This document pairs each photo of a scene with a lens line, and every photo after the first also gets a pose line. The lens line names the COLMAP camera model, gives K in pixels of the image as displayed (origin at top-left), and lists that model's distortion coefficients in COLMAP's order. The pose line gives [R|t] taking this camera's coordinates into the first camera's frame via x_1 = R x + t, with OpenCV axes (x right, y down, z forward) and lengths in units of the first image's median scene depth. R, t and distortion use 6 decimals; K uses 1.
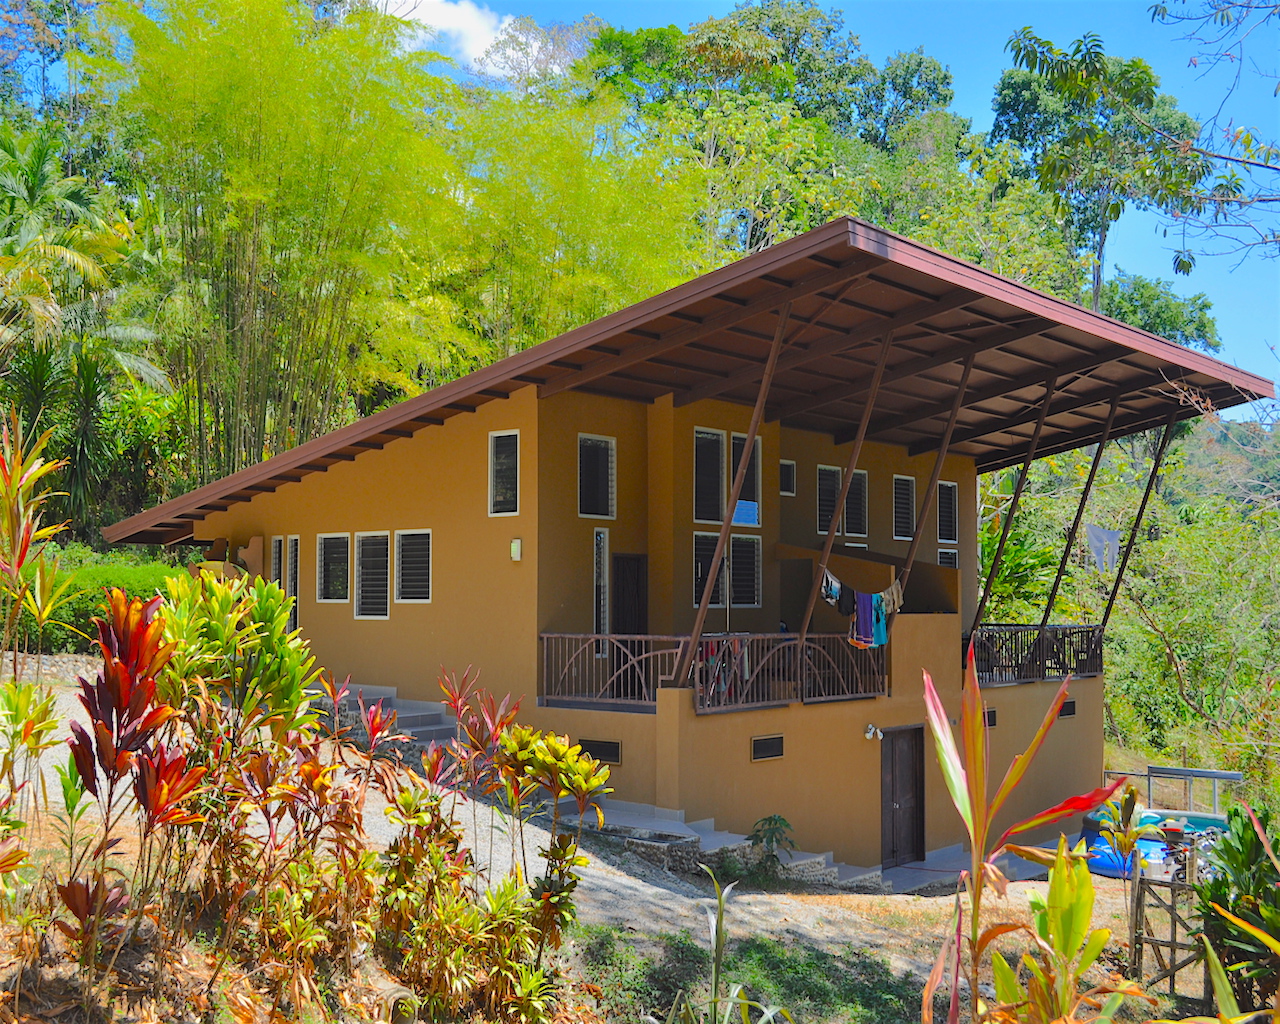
lens RADIAL K [[1602.8, 0, 639.6], [0, 1602.8, 512.3], [0, 0, 1]] dist [0.004904, 0.000000]
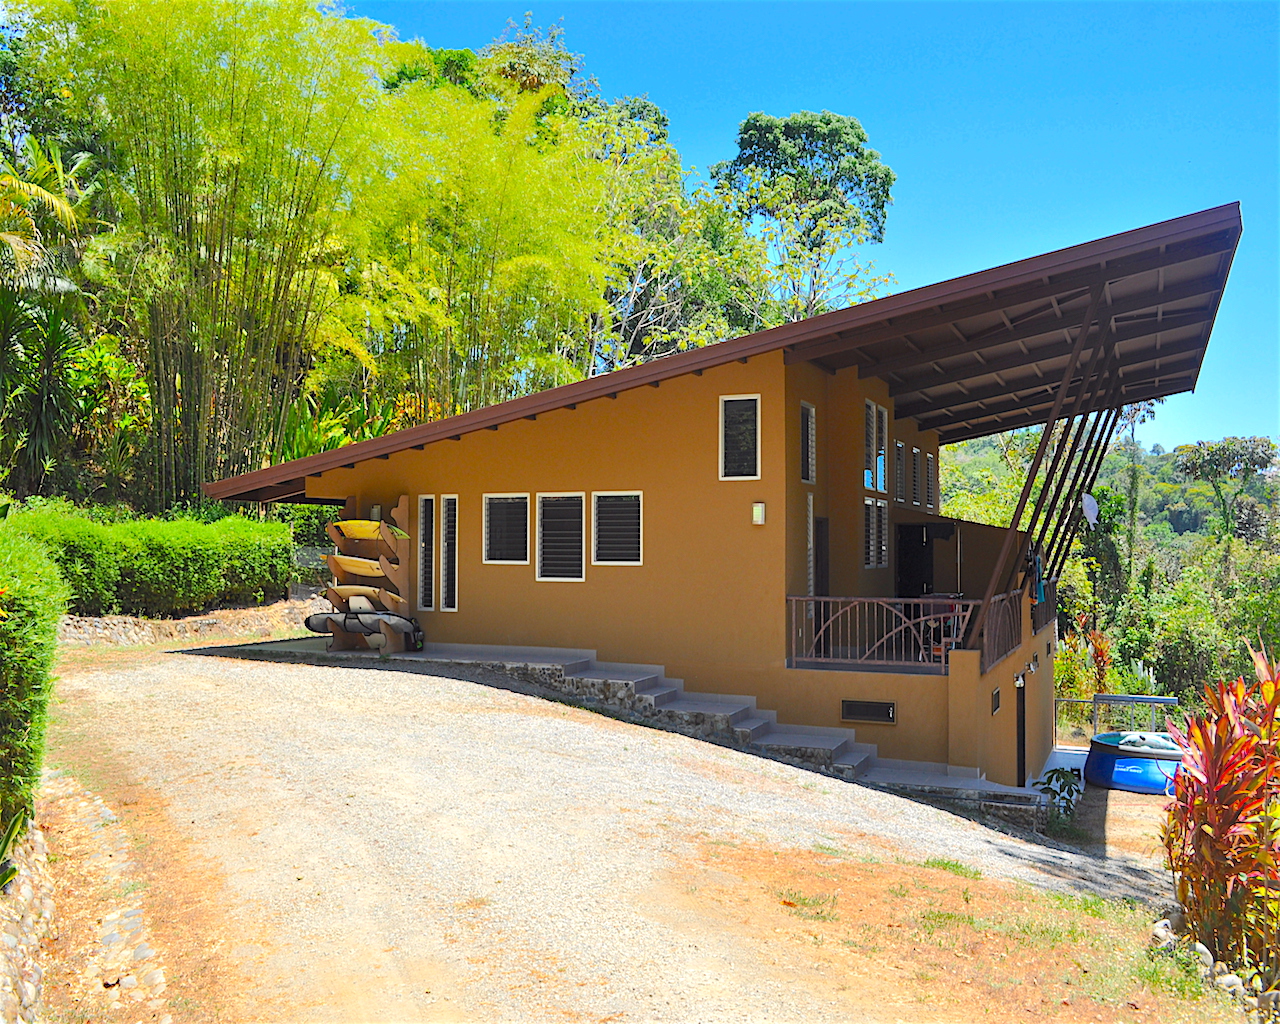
lens RADIAL K [[1278.8, 0, 640.2], [0, 1278.8, 514.2], [0, 0, 1]] dist [0.017013, 0.000000]
pose [[0.952894, 0.010671, 0.303116, -0.384856], [-0.019472, 0.999472, 0.026027, 0.004106], [-0.302678, -0.030704, 0.952598, 0.249989]]
